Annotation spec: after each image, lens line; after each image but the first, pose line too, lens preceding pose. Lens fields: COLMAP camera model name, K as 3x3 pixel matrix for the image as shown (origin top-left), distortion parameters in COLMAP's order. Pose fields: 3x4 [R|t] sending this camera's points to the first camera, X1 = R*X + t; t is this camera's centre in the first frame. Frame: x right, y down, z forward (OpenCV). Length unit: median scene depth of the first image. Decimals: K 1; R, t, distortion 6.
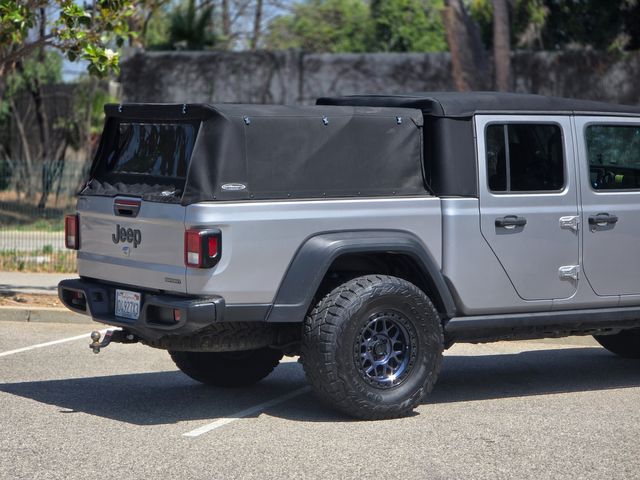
lens RADIAL K [[2167.3, 0, 320.0], [0, 2167.3, 240.0], [0, 0, 1]] dist [0.173772, 1.525360]
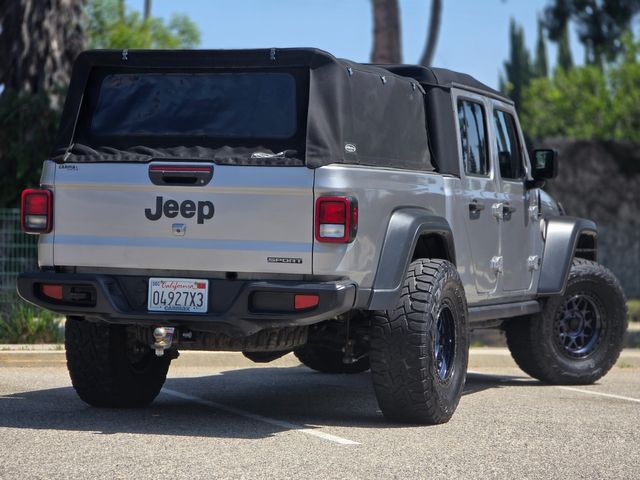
lens RADIAL K [[2167.3, 0, 320.0], [0, 2167.3, 240.0], [0, 0, 1]] dist [0.173772, 1.525360]
pose [[0.798002, 0.008323, 0.602597, -0.525358], [0.020538, 0.998948, -0.040995, 0.042798], [-0.602305, 0.045091, 0.796992, 0.320628]]
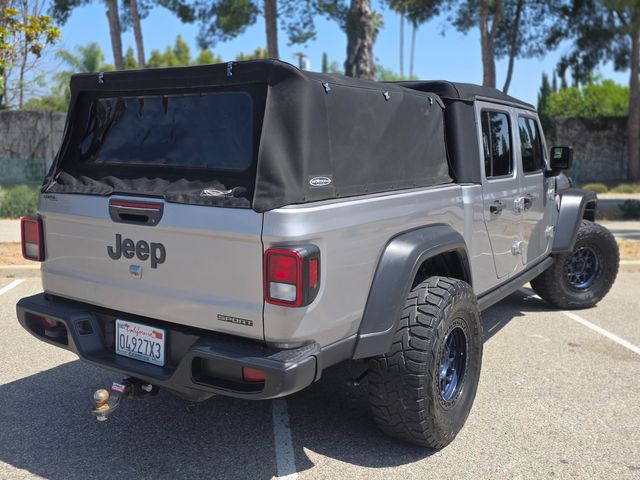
lens RADIAL K [[657.3, 0, 316.3], [0, 657.3, 231.0], [0, 0, 1]] dist [0.105135, -0.200182]
pose [[0.917116, -0.052512, 0.395147, -0.118904], [0.024075, 0.996772, 0.076587, -0.023447], [-0.397894, -0.060726, 0.915420, 0.762068]]
